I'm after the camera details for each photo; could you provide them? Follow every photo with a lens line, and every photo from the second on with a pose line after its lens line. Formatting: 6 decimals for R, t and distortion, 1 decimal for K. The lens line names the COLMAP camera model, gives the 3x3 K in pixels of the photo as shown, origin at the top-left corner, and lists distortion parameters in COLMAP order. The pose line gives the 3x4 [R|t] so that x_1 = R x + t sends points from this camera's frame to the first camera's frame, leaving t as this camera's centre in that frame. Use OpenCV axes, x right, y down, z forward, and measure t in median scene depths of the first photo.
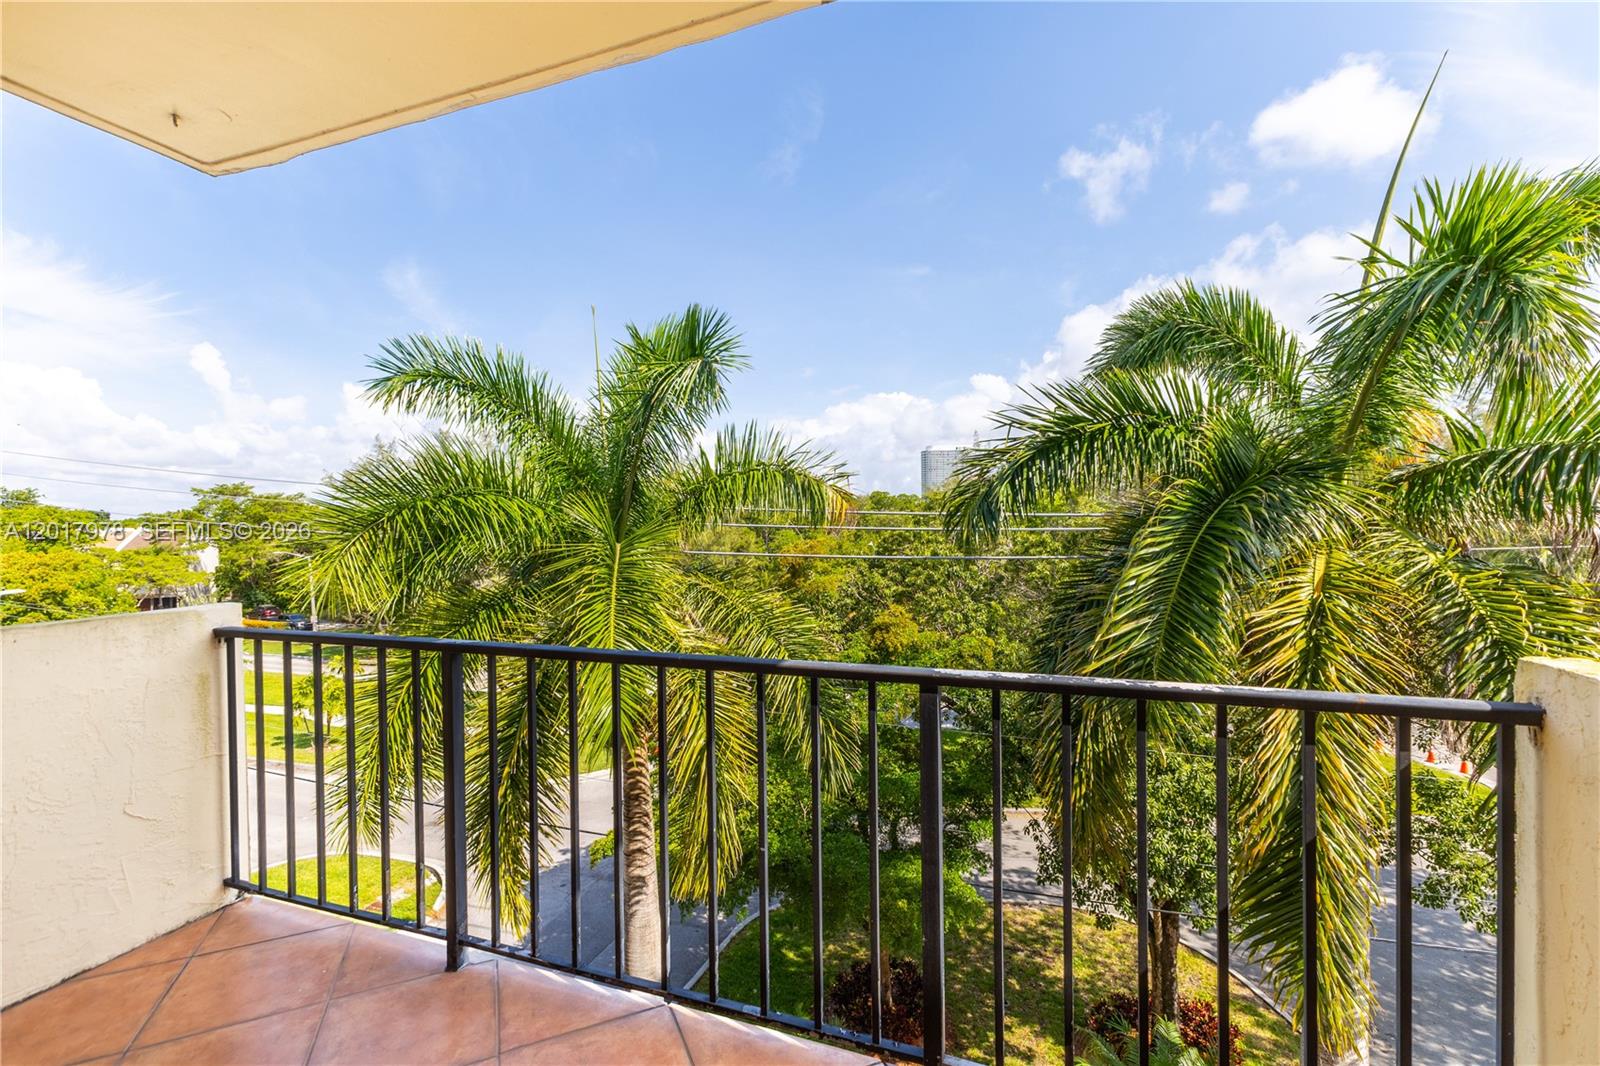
lens RADIAL K [[677.6, 0, 802.4], [0, 677.6, 540.4], [0, 0, 1]] dist [0.010933, -0.000204]
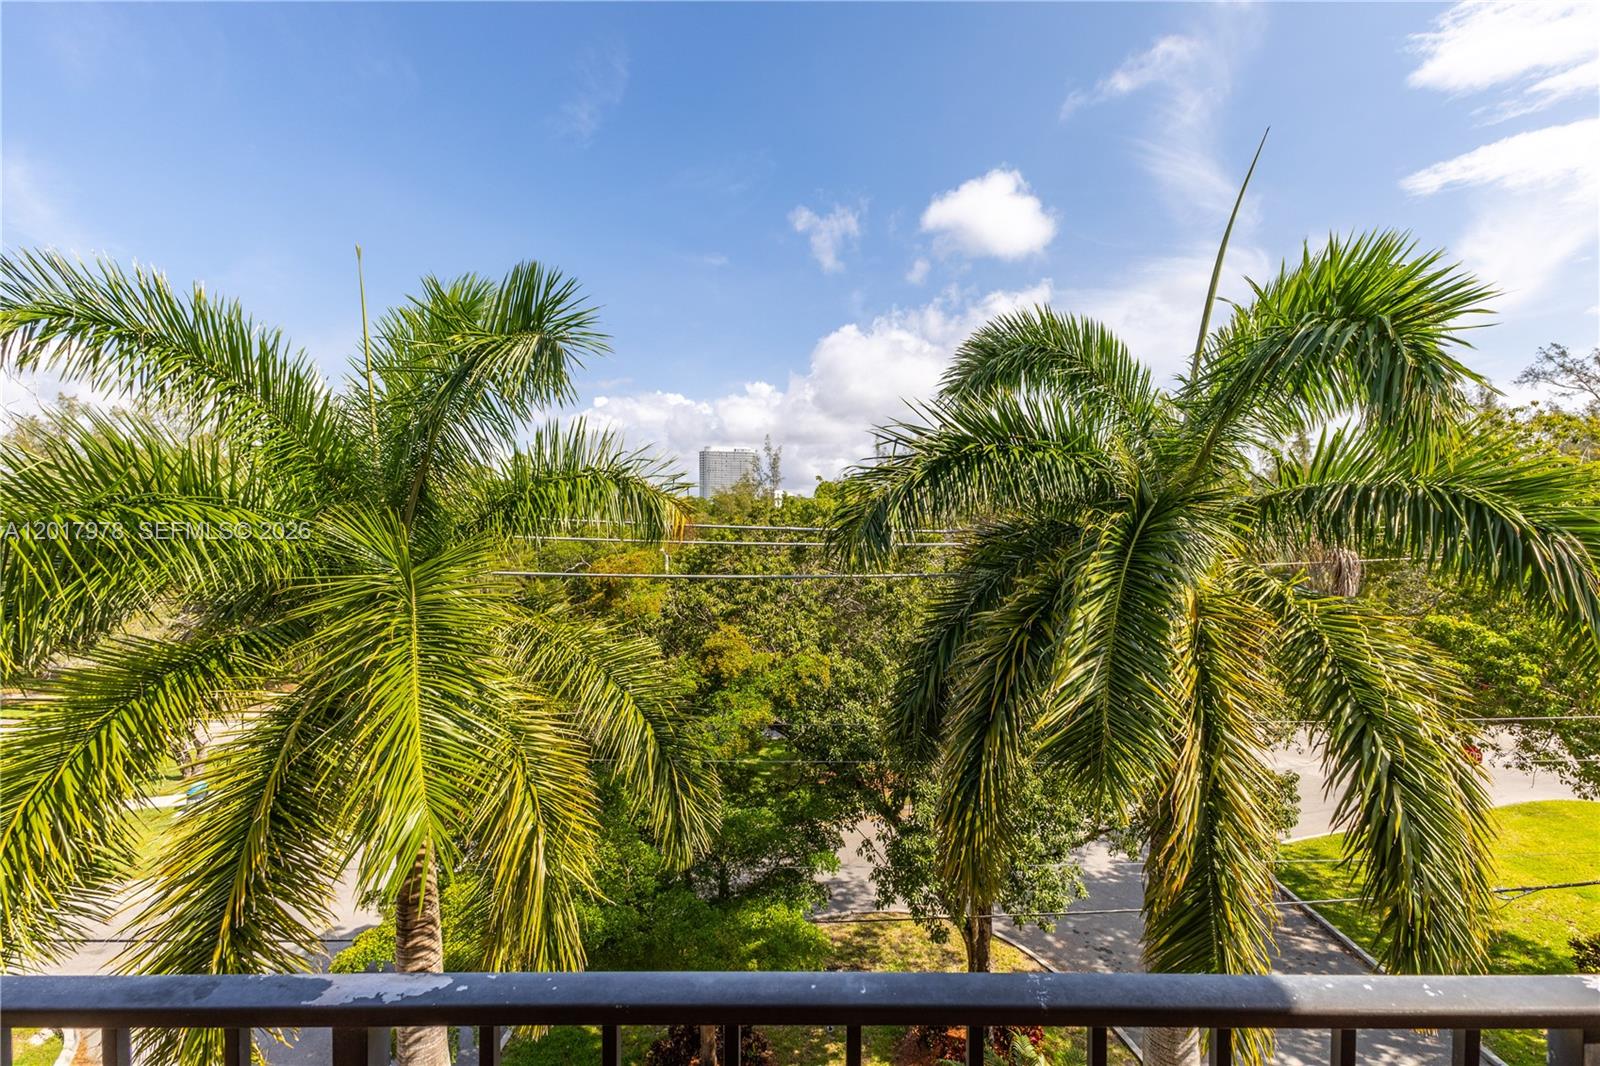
lens RADIAL K [[694.0, 0, 827.1], [0, 694.0, 540.9], [0, 0, 1]] dist [0.017956, -0.007337]
pose [[0.939431, 0.002609, 0.342728, -0.093944], [-0.001284, 0.999991, -0.004093, -0.024640], [-0.342735, 0.003405, 0.939426, 0.121042]]
